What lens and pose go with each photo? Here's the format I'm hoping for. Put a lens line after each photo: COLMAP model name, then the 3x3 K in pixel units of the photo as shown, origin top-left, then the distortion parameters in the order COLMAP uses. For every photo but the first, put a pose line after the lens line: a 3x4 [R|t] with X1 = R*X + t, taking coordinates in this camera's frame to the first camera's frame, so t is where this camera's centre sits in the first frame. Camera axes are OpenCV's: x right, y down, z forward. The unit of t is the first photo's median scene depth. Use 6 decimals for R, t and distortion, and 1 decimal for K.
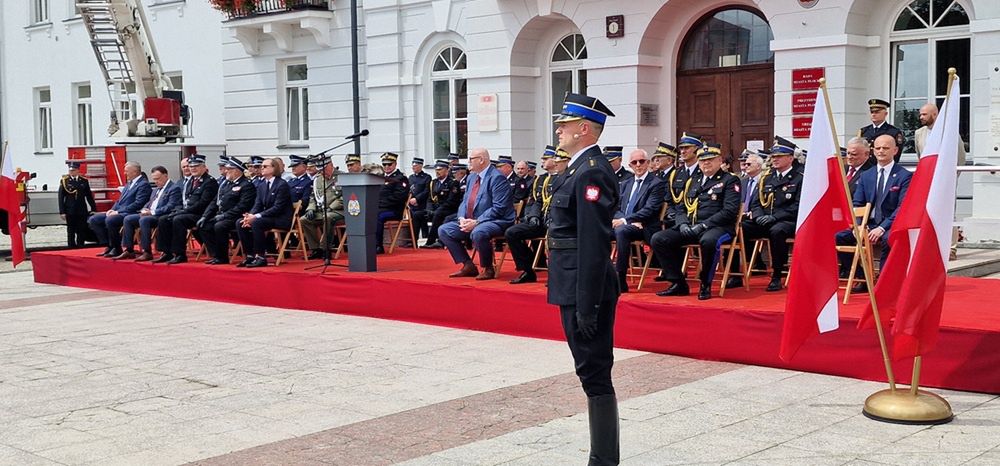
lens RADIAL K [[1137.4, 0, 500.0], [0, 1137.4, 233.0], [0, 0, 1]] dist [0.223800, -0.651019]
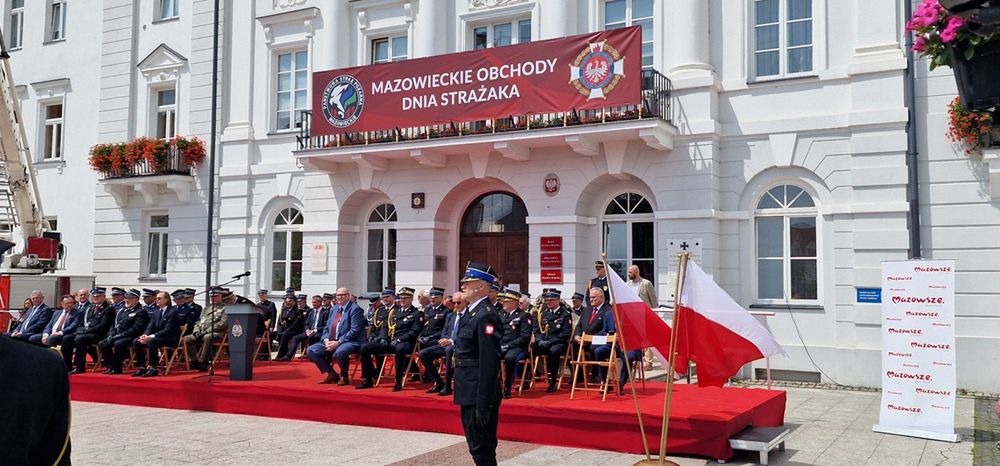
lens RADIAL K [[855.3, 0, 500.0], [0, 855.3, 233.0], [0, 0, 1]] dist [0.128955, -0.204271]
pose [[0.971005, 0.038792, 0.235891, -0.047604], [-0.007754, 0.991338, -0.131105, -0.003423], [-0.238934, 0.125475, 0.962895, -0.030870]]
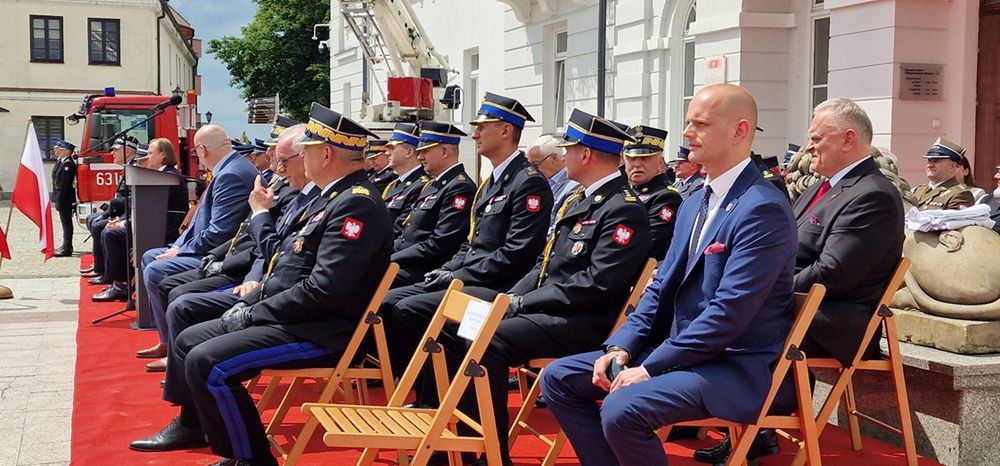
lens RADIAL K [[1184.8, 0, 487.3], [0, 1184.8, 233.4], [0, 0, 1]] dist [0.095970, -0.008898]
pose [[0.877130, 0.050184, -0.477625, 0.231573], [-0.049323, 0.998680, 0.014354, -0.022928], [0.477714, 0.010968, 0.878447, 0.347167]]
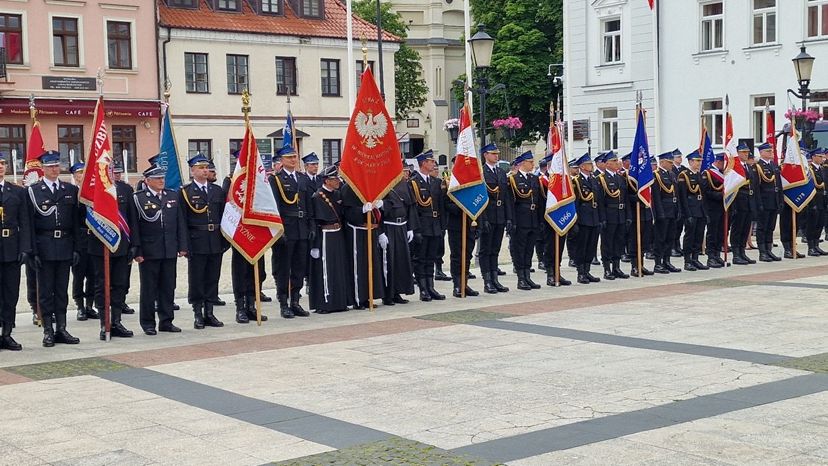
lens RADIAL K [[1137.6, 0, 414.0], [0, 1137.6, 233.0], [0, 0, 1]] dist [0.224149, -0.658269]
pose [[0.989951, 0.003407, -0.141368, -0.932019], [-0.003210, 0.999994, 0.001620, 0.043366], [0.141373, -0.001150, 0.989956, -0.645541]]
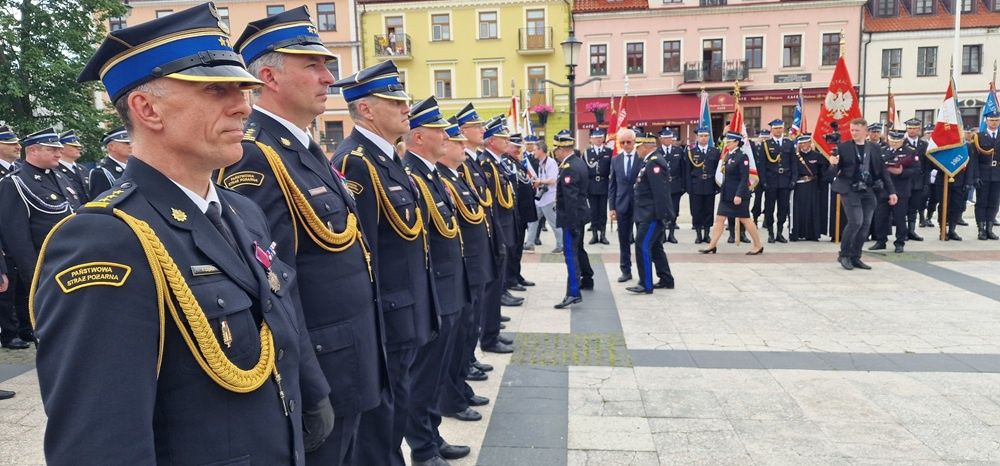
lens RADIAL K [[667.3, 0, 493.6], [0, 667.3, 232.0], [0, 0, 1]] dist [0.096464, -0.084996]
pose [[0.604293, 0.103065, -0.790068, -0.790162], [-0.031371, 0.993907, 0.105661, 0.033349], [0.796144, -0.039065, 0.603844, -0.506931]]
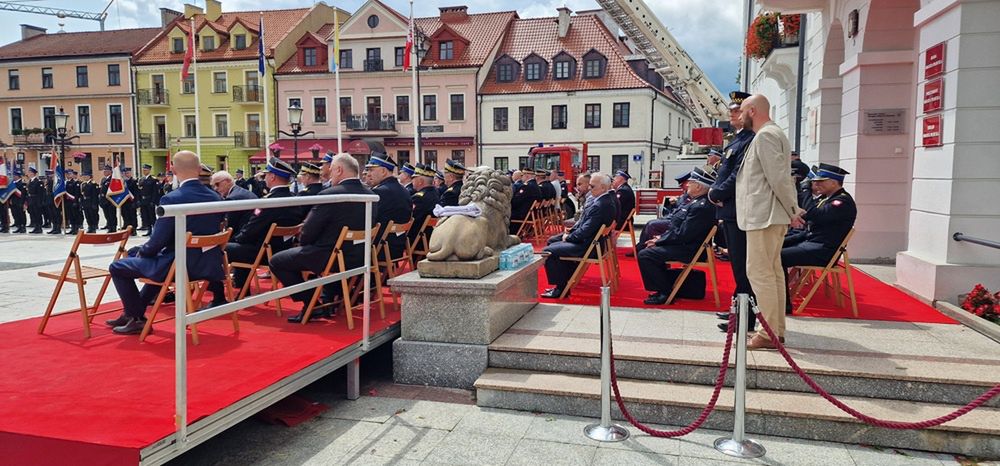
lens RADIAL K [[670.0, 0, 492.7], [0, 670.0, 228.2], [0, 0, 1]] dist [0.095103, -0.083726]
pose [[0.441981, 0.085095, -0.892979, 0.457122], [-0.062740, 0.995985, 0.063857, -0.038708], [0.894828, 0.027802, 0.445545, 0.513003]]
